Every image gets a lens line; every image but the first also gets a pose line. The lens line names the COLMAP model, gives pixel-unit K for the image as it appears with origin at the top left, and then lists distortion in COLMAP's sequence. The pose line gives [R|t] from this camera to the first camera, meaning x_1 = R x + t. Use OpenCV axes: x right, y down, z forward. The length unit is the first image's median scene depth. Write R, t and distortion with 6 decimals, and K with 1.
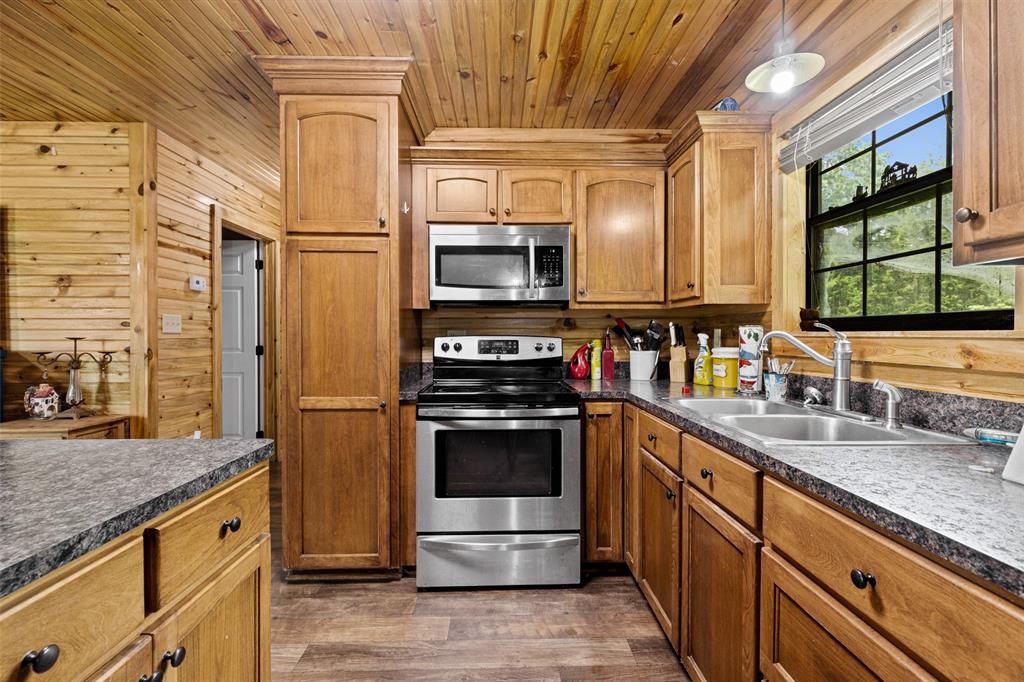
lens RADIAL K [[461.7, 0, 511.6], [0, 461.7, 337.1], [0, 0, 1]] dist [0.004952, -0.000775]
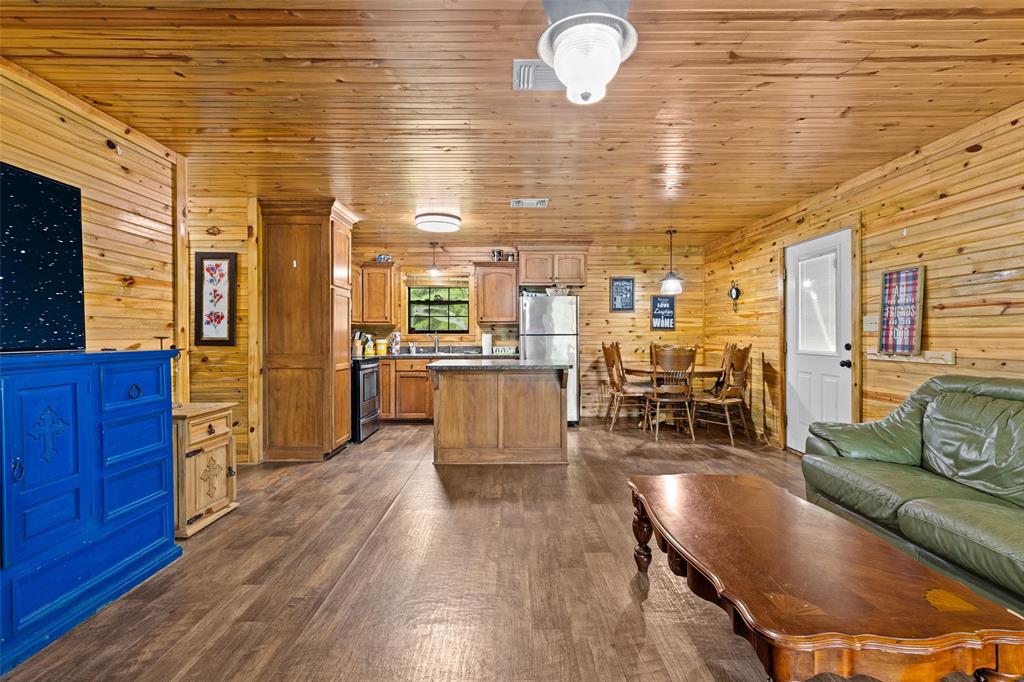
lens RADIAL K [[461.7, 0, 512.6], [0, 461.7, 338.3], [0, 0, 1]] dist [0.004952, -0.000775]
pose [[0.015609, -0.005270, 0.999864, -1.983453], [0.009412, 0.999943, 0.005124, 0.007114], [-0.999834, 0.009331, 0.015658, 0.140052]]
